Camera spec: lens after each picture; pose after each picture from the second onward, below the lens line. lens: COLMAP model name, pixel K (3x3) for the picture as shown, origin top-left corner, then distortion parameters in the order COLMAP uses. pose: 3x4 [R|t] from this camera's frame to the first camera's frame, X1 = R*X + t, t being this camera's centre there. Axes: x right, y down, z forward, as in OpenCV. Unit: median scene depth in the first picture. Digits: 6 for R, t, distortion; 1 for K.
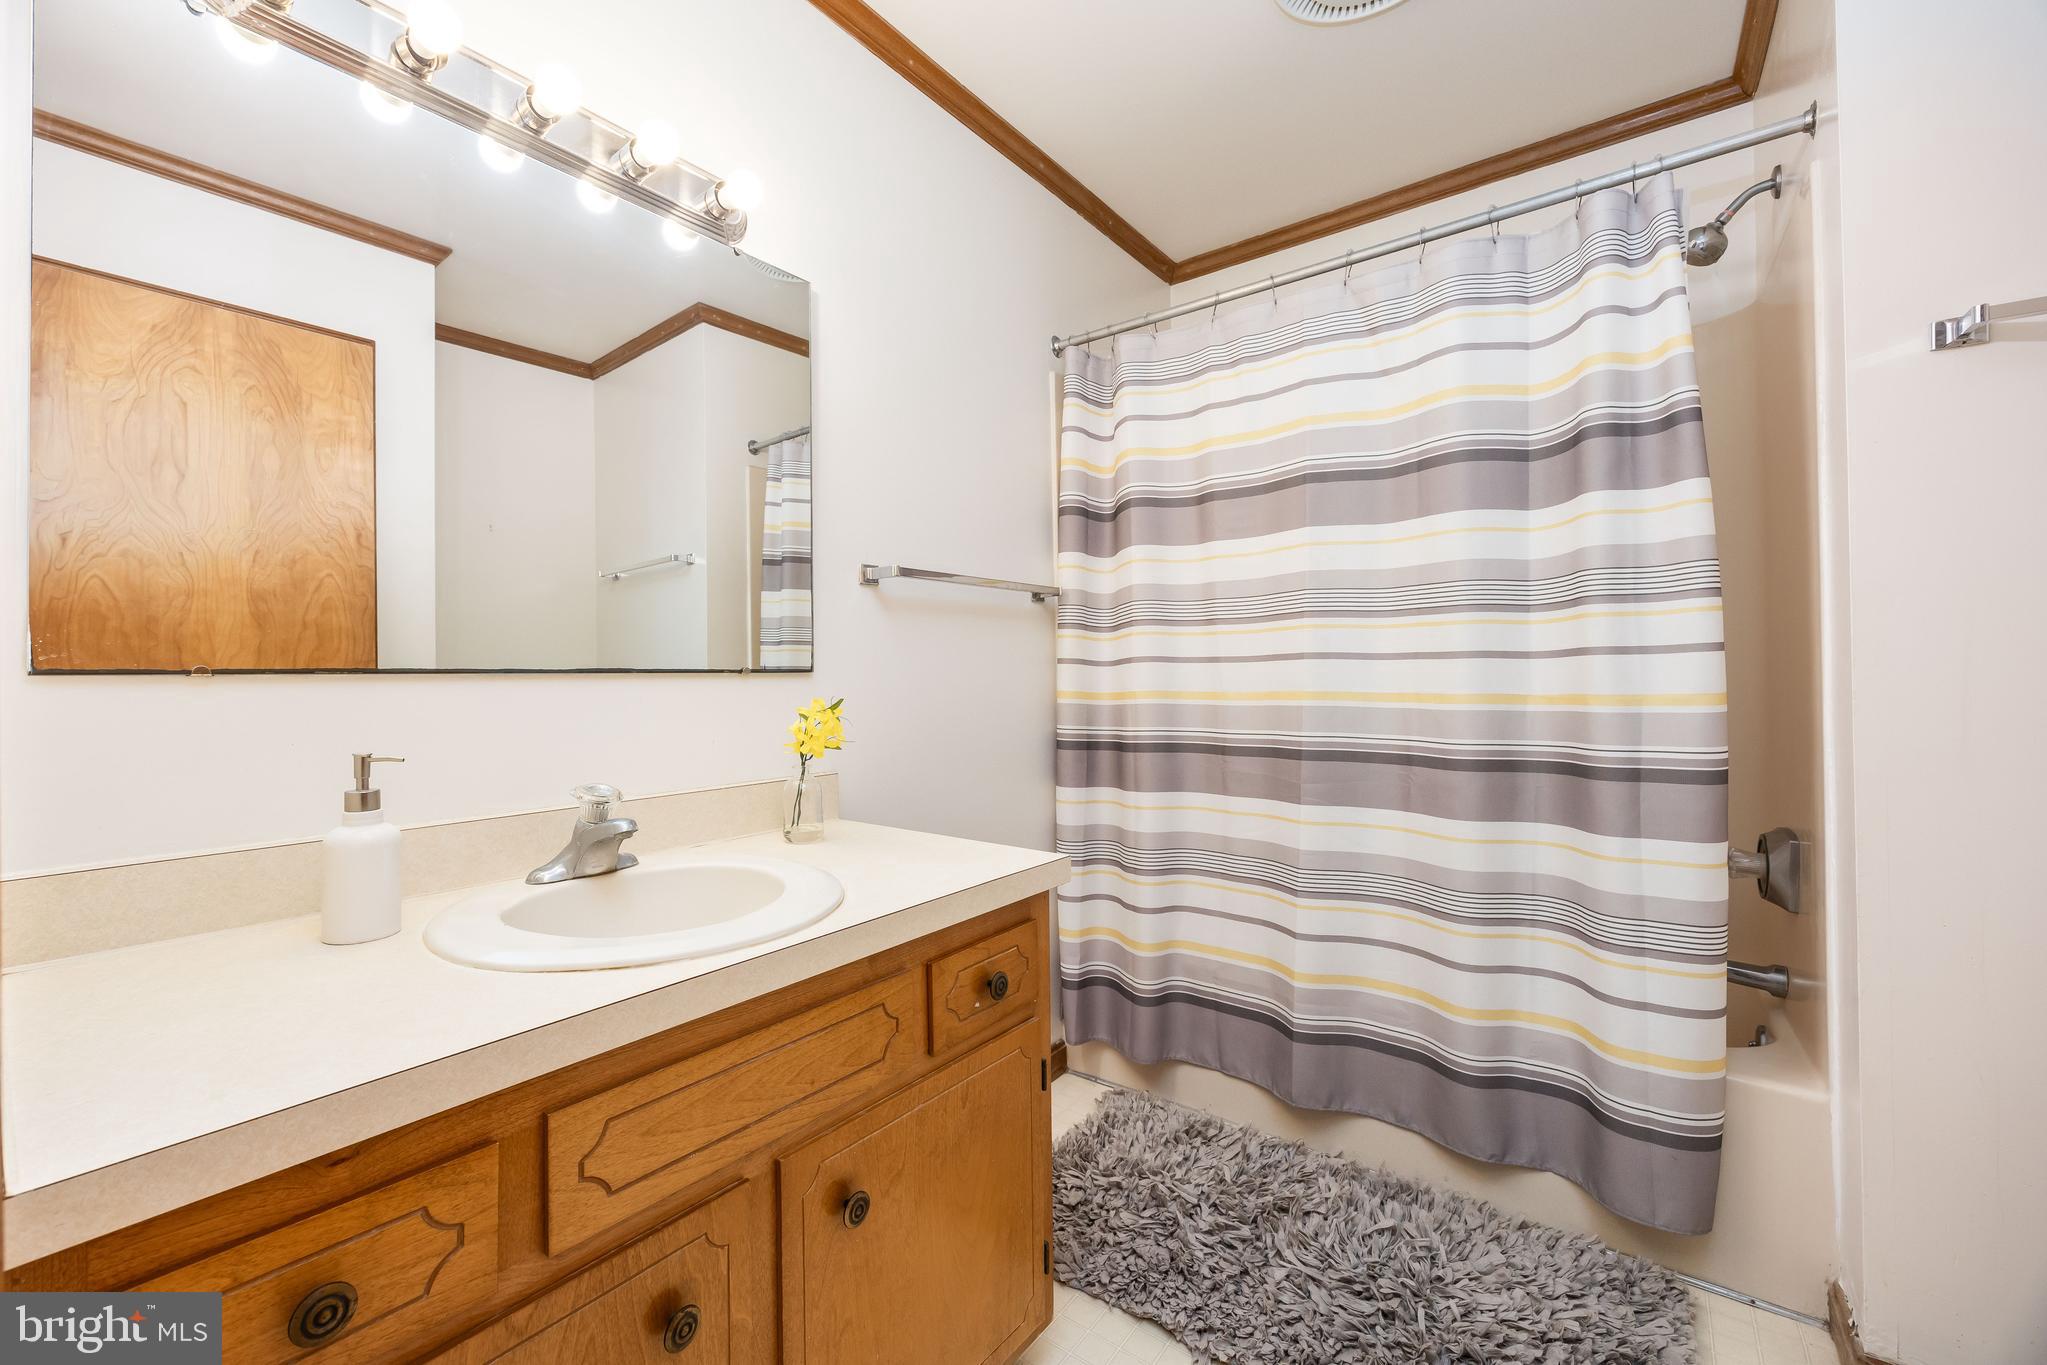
lens RADIAL K [[794.5, 0, 1023.5], [0, 794.5, 682.5], [0, 0, 1]] dist [0.000072, -0.020556]
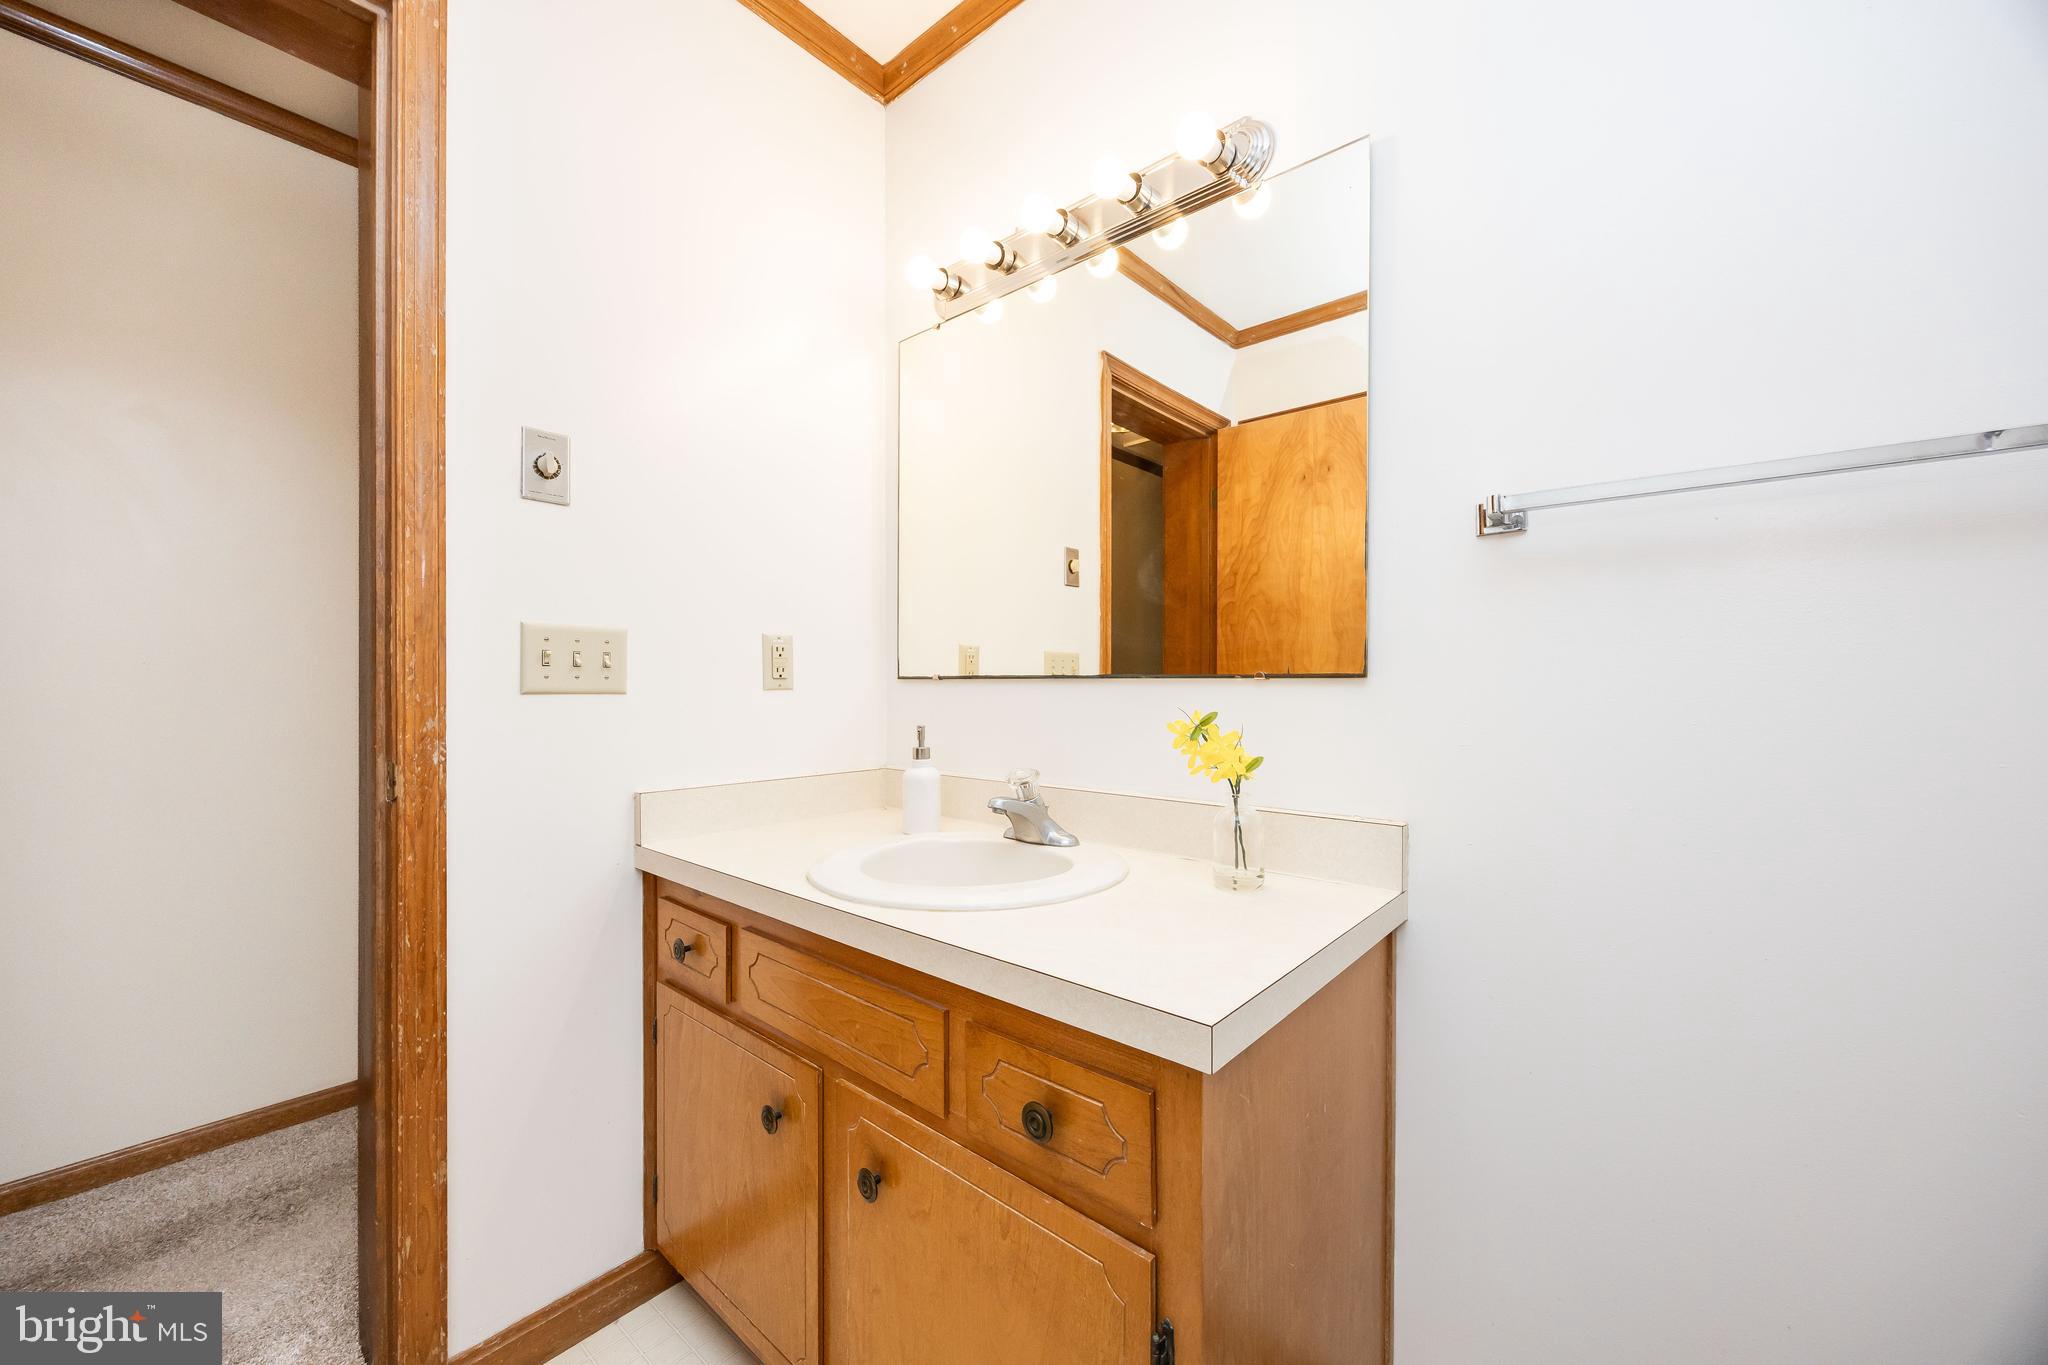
lens RADIAL K [[801.8, 0, 1035.1], [0, 801.8, 687.8], [0, 0, 1]] dist [0.000704, -0.000055]
pose [[-0.069802, 0.012792, -0.997479, 0.172043], [-0.007320, 0.999884, 0.013335, -0.003519], [0.997534, 0.008233, -0.069700, 0.265877]]
